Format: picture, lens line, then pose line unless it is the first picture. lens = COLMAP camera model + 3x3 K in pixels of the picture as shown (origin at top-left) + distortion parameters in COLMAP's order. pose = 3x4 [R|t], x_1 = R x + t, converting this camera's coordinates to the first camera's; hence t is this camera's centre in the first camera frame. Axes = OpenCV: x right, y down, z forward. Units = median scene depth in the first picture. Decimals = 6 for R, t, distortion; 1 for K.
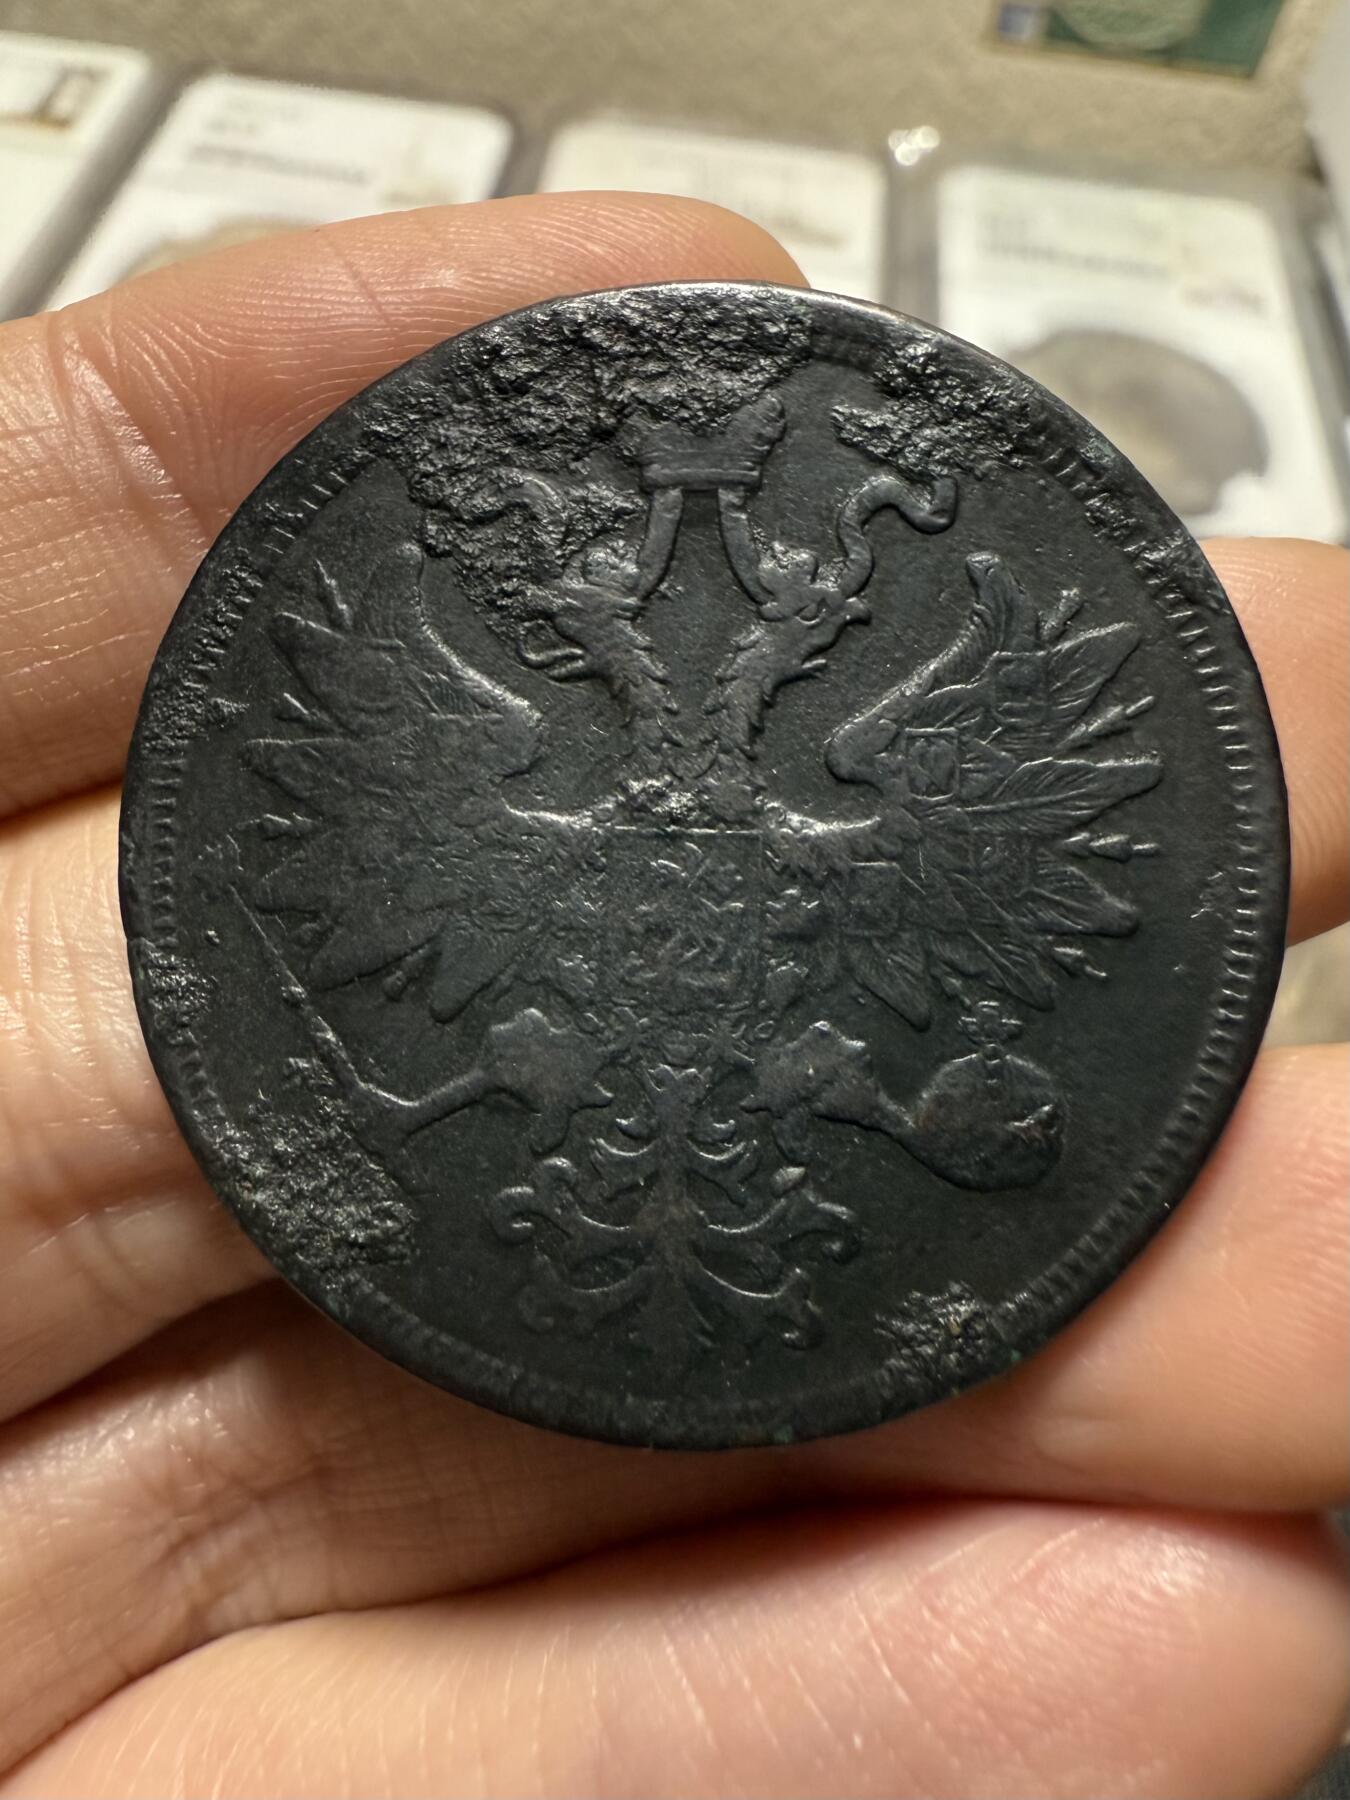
lens RADIAL K [[1255.2, 0, 675.0], [0, 1255.2, 900.0], [0, 0, 1]] dist [0.005347, -0.000161]
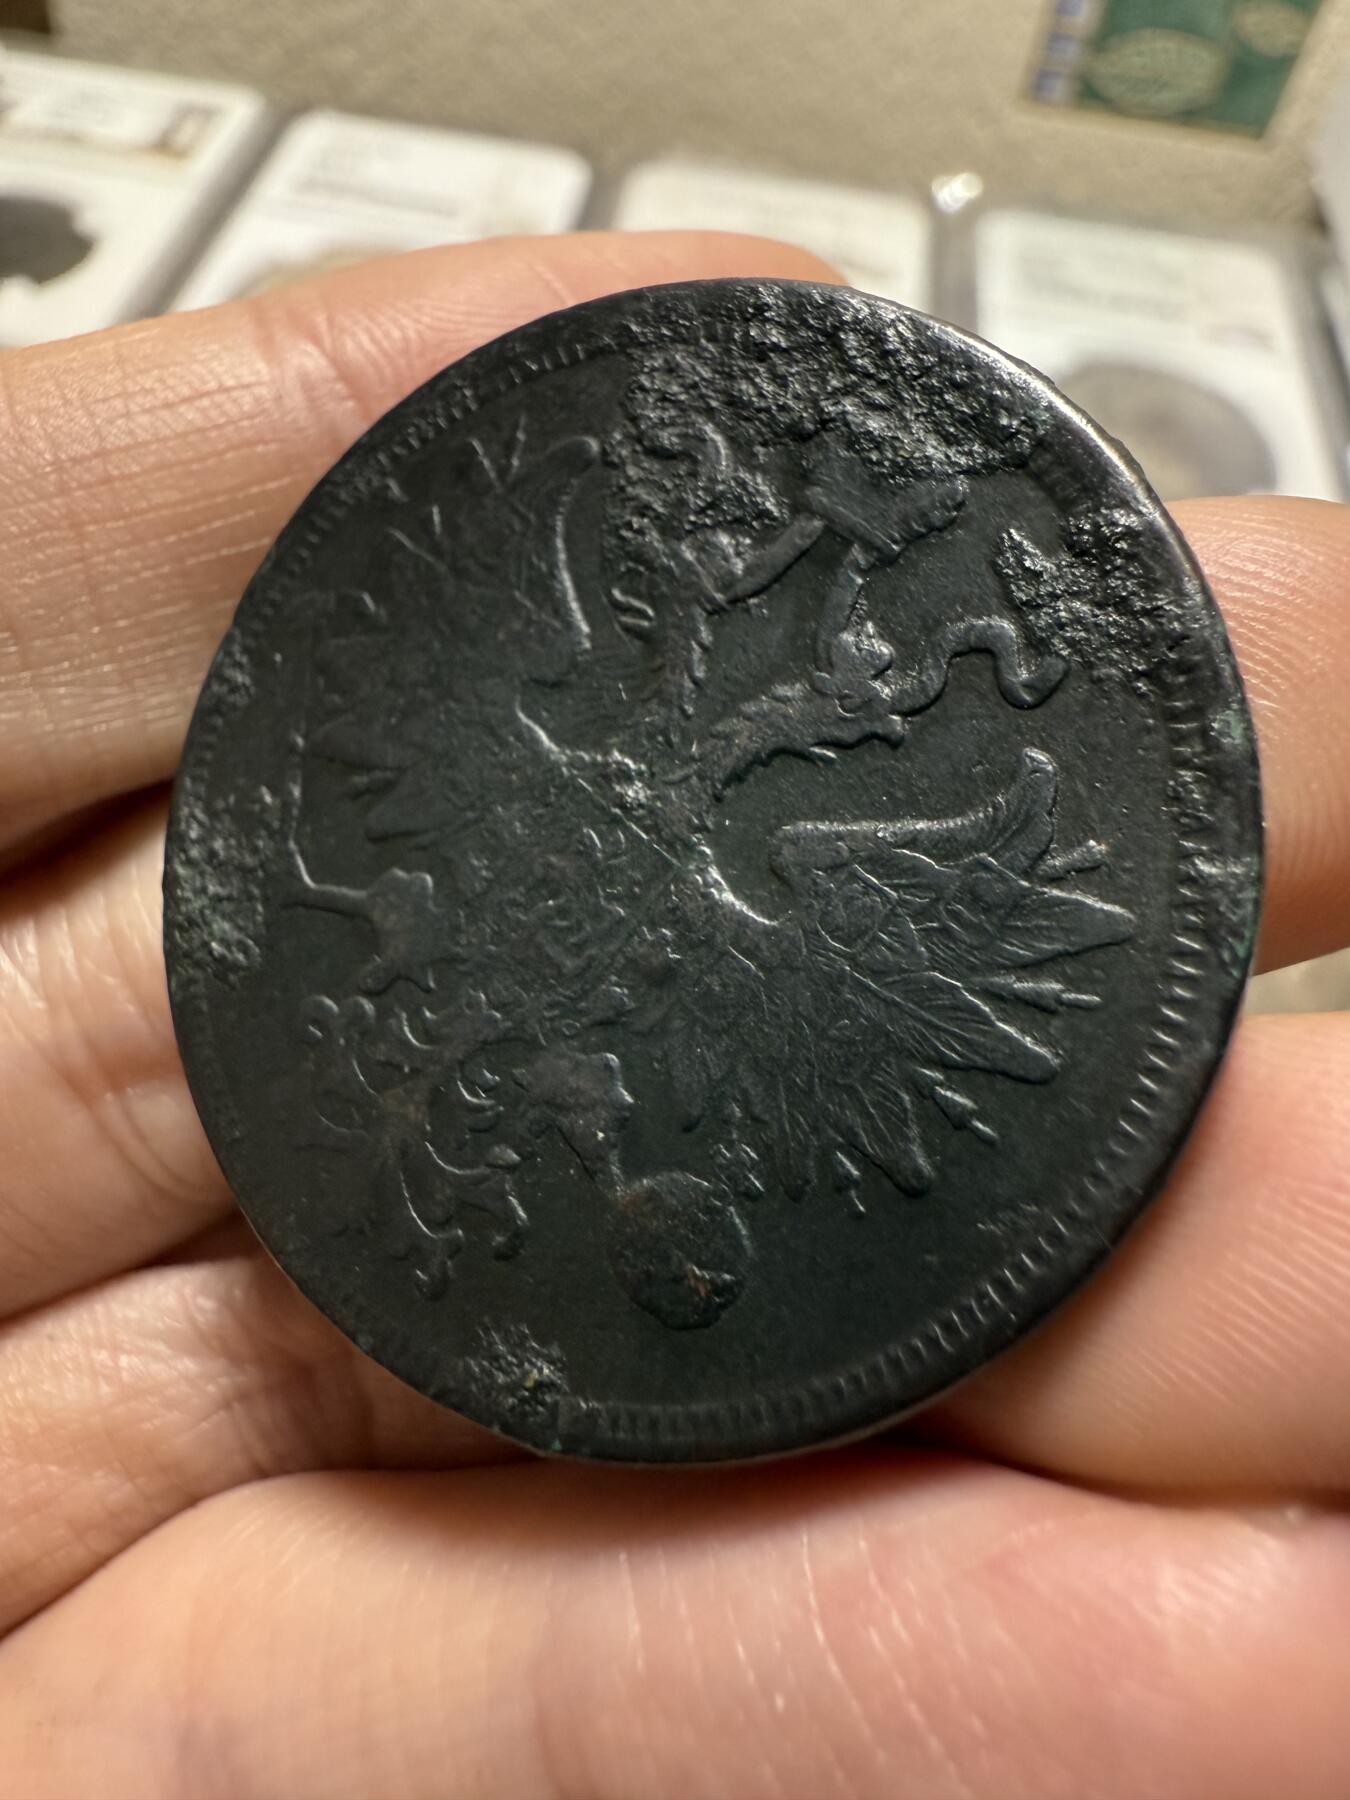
lens RADIAL K [[1255.2, 0, 675.0], [0, 1255.2, 900.0], [0, 0, 1]] dist [0.005347, -0.000161]
pose [[0.741958, 0.587410, -0.323185, 0.395658], [-0.563736, 0.807523, 0.173520, -0.198798], [0.362906, 0.053446, 0.930292, 0.092172]]
